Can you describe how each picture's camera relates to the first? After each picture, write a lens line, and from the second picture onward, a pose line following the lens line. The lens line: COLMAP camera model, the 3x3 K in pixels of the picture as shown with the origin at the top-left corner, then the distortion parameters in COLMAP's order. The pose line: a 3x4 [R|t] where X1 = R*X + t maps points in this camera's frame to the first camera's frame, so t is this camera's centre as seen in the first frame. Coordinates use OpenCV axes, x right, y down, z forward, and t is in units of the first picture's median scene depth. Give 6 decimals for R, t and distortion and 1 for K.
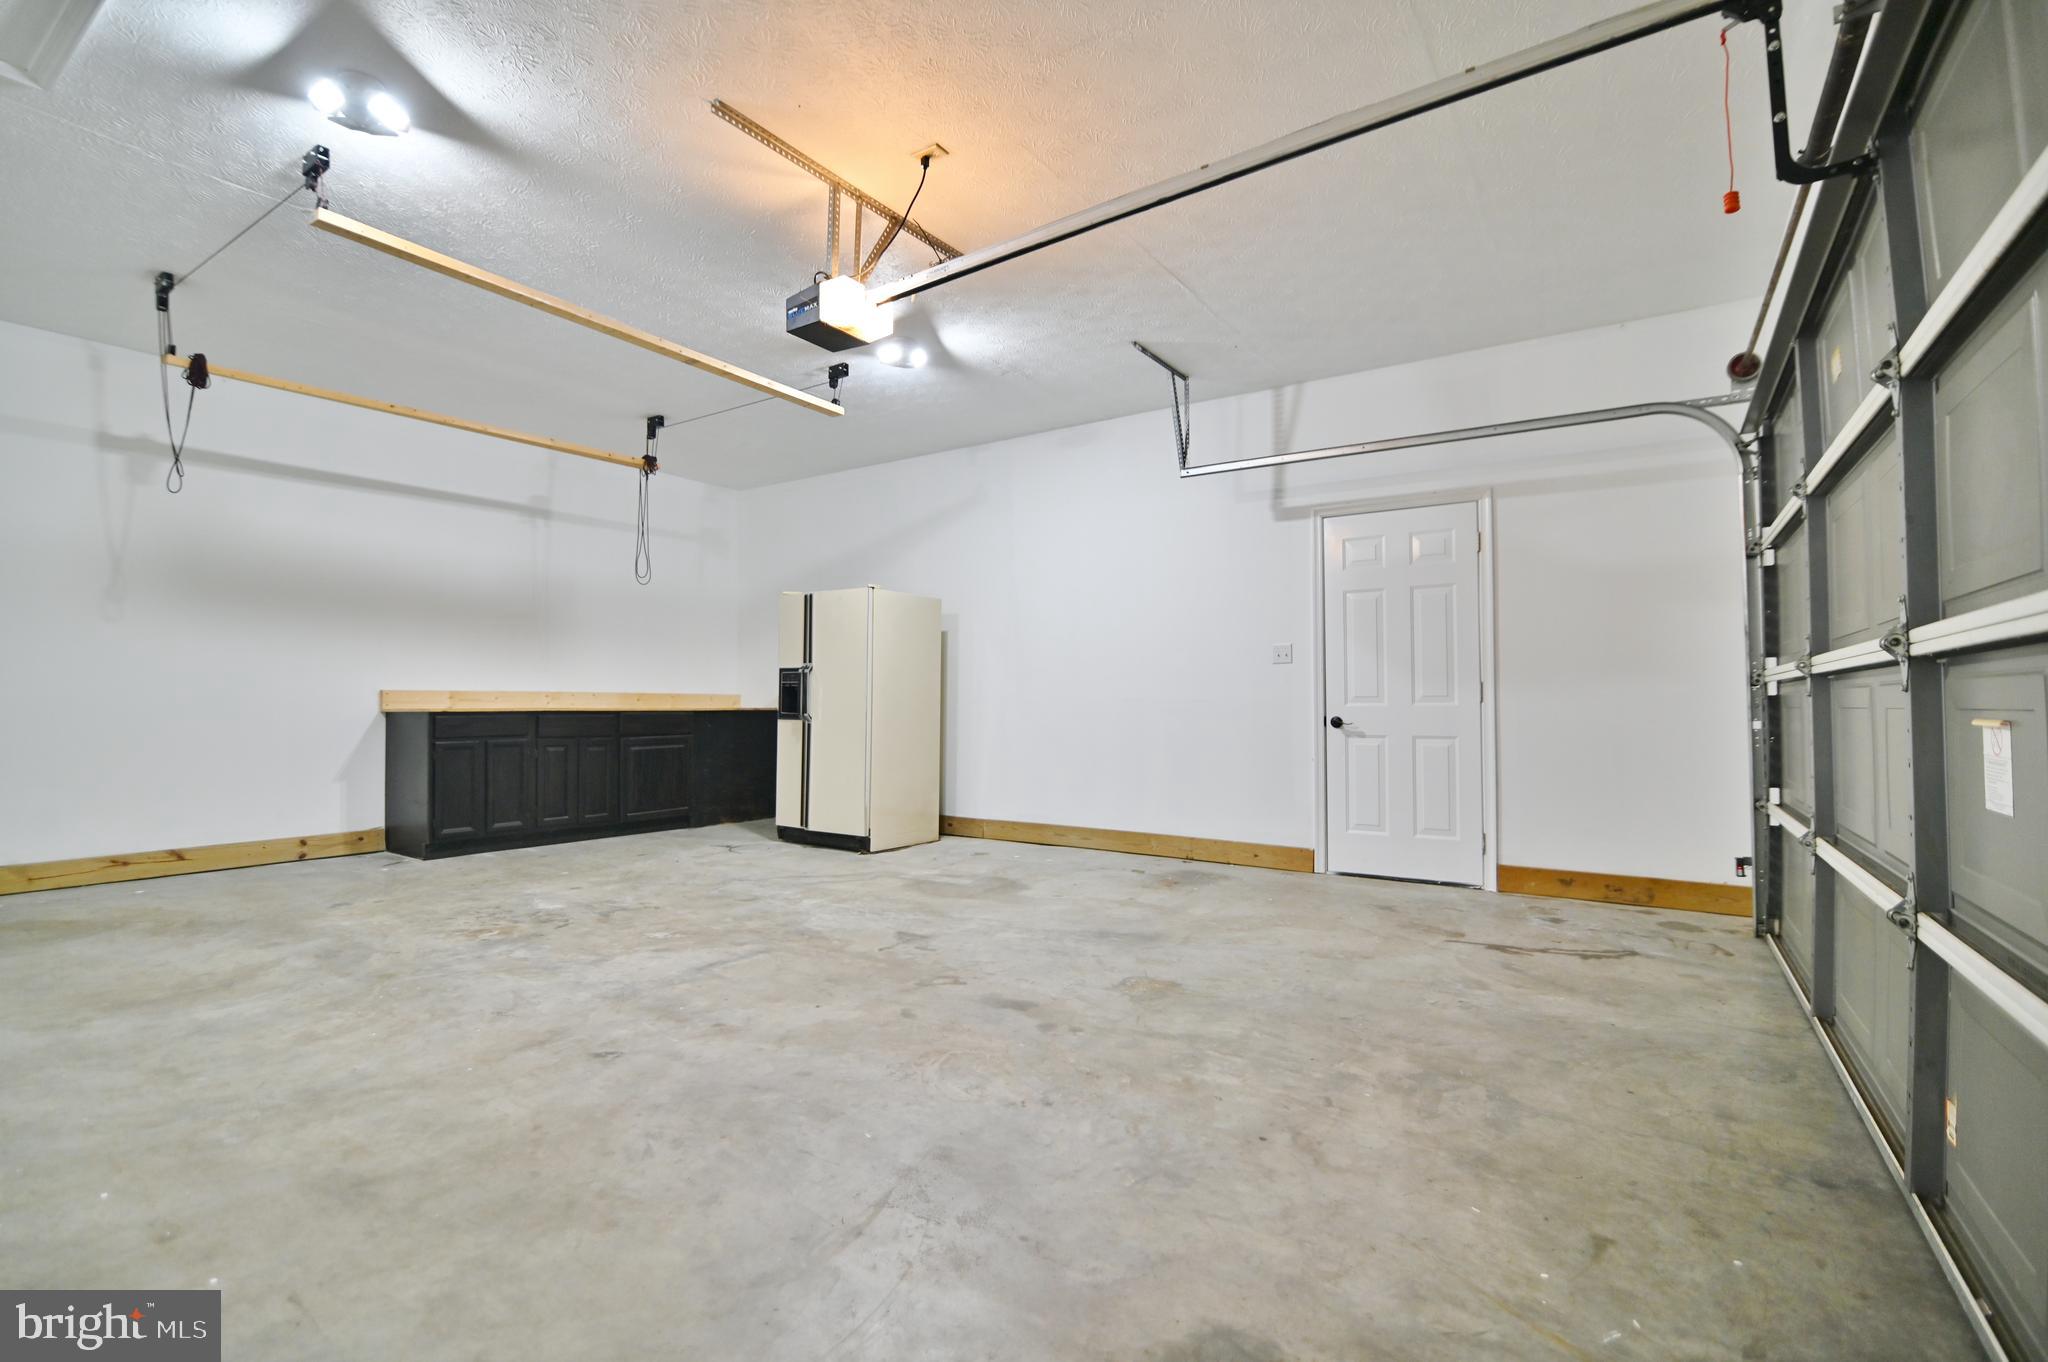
lens RADIAL K [[939.6, 0, 1024.8], [0, 939.6, 678.7], [0, 0, 1]] dist [-0.019729, 0.000781]
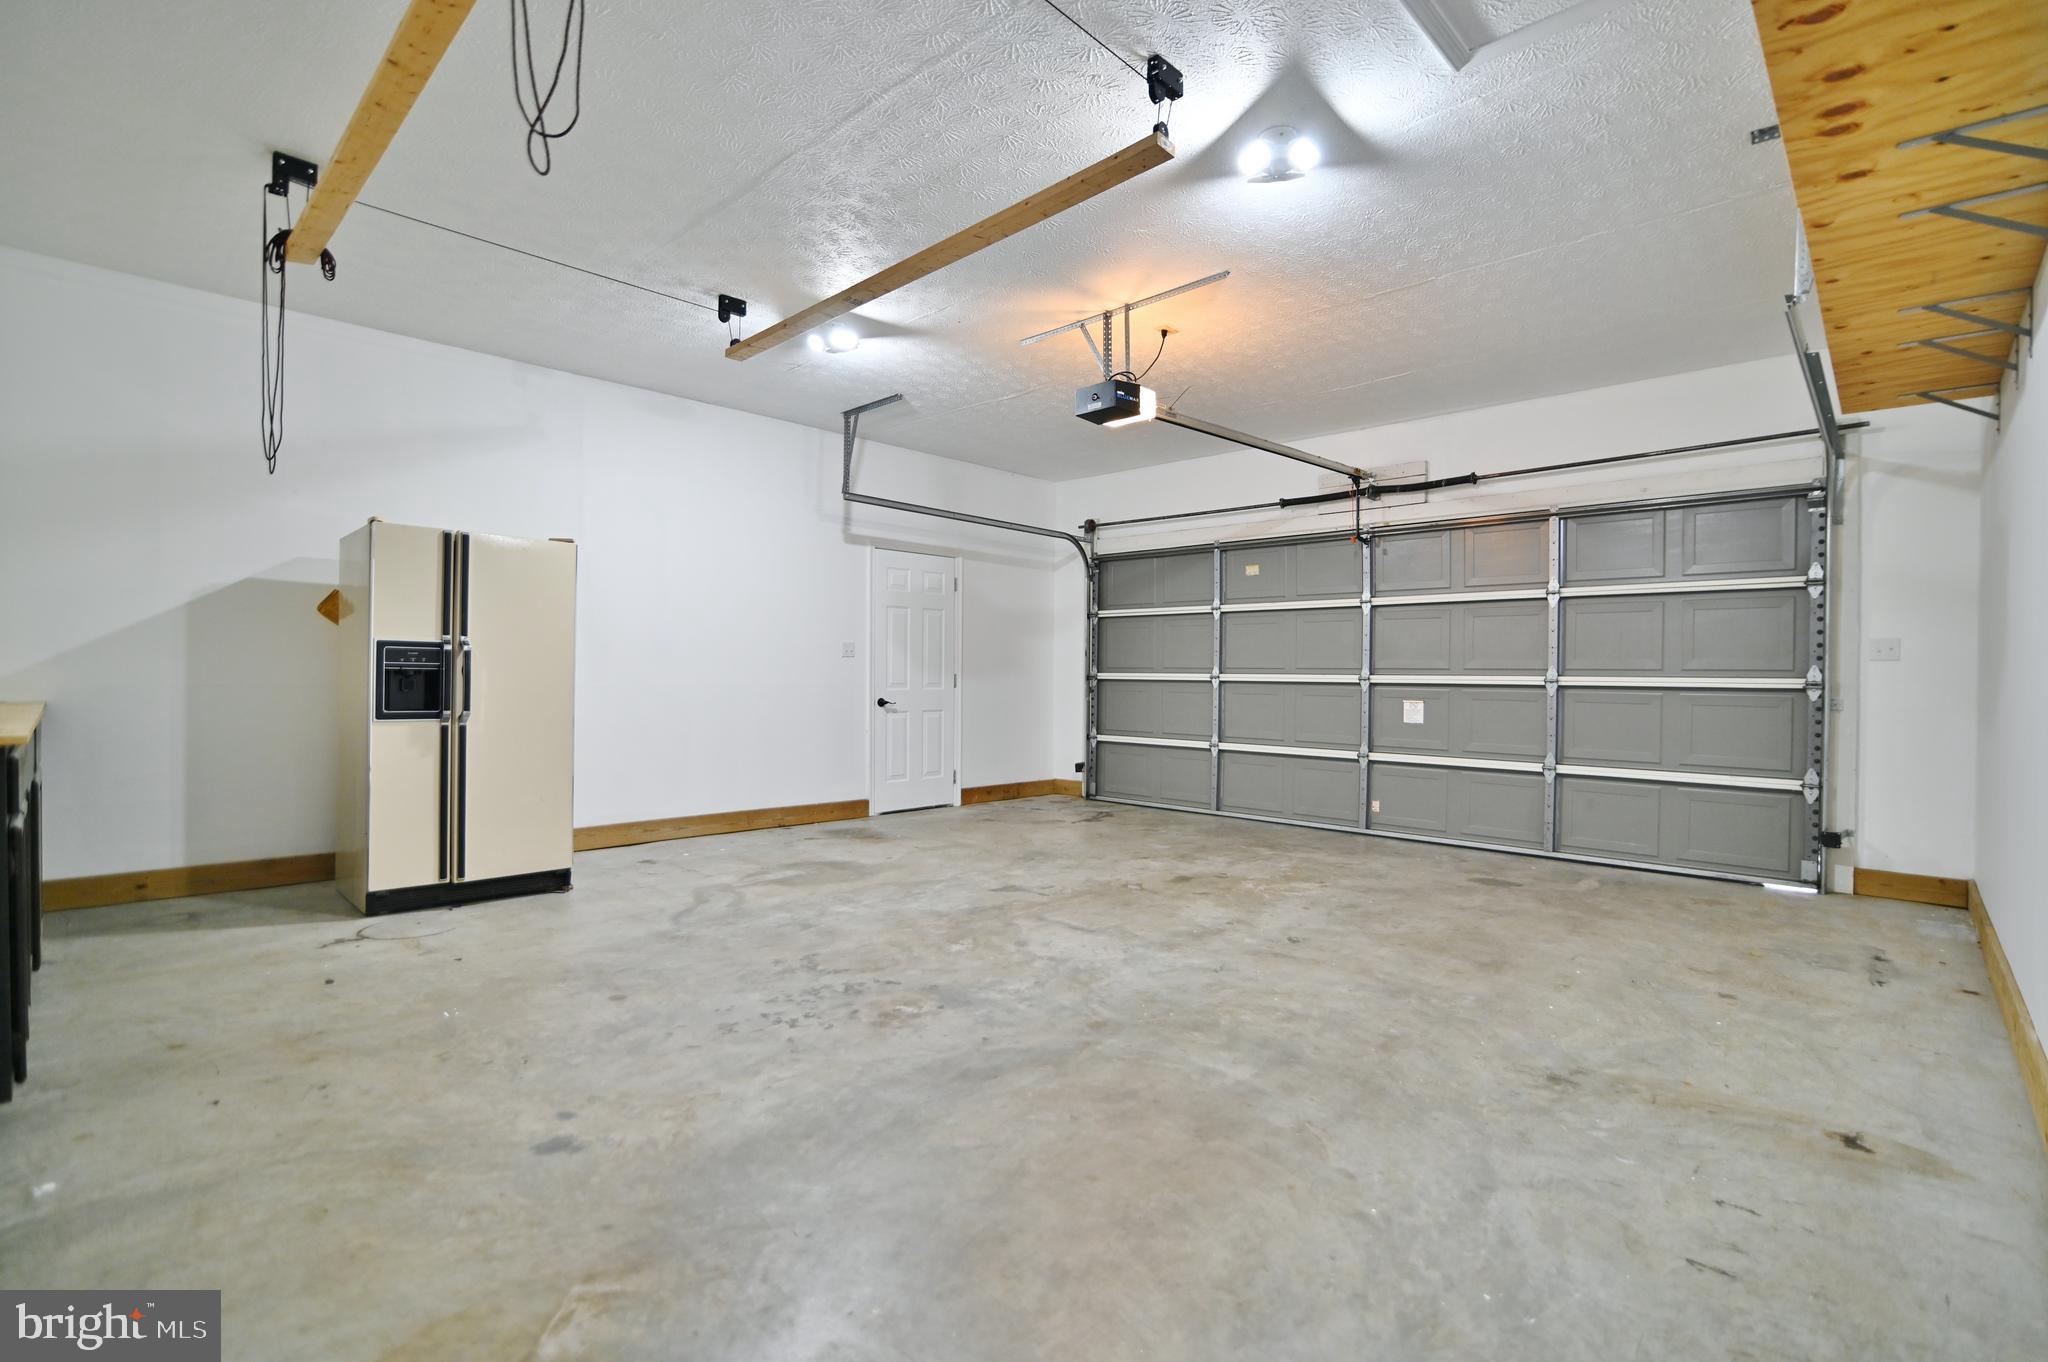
lens RADIAL K [[939.6, 0, 1027.3], [0, 939.6, 677.8], [0, 0, 1]] dist [-0.019729, 0.000781]
pose [[0.165153, -0.003345, 0.986262, -1.617972], [-0.036644, 0.999283, 0.009525, -0.015862], [-0.985587, -0.037714, 0.164912, 0.956740]]
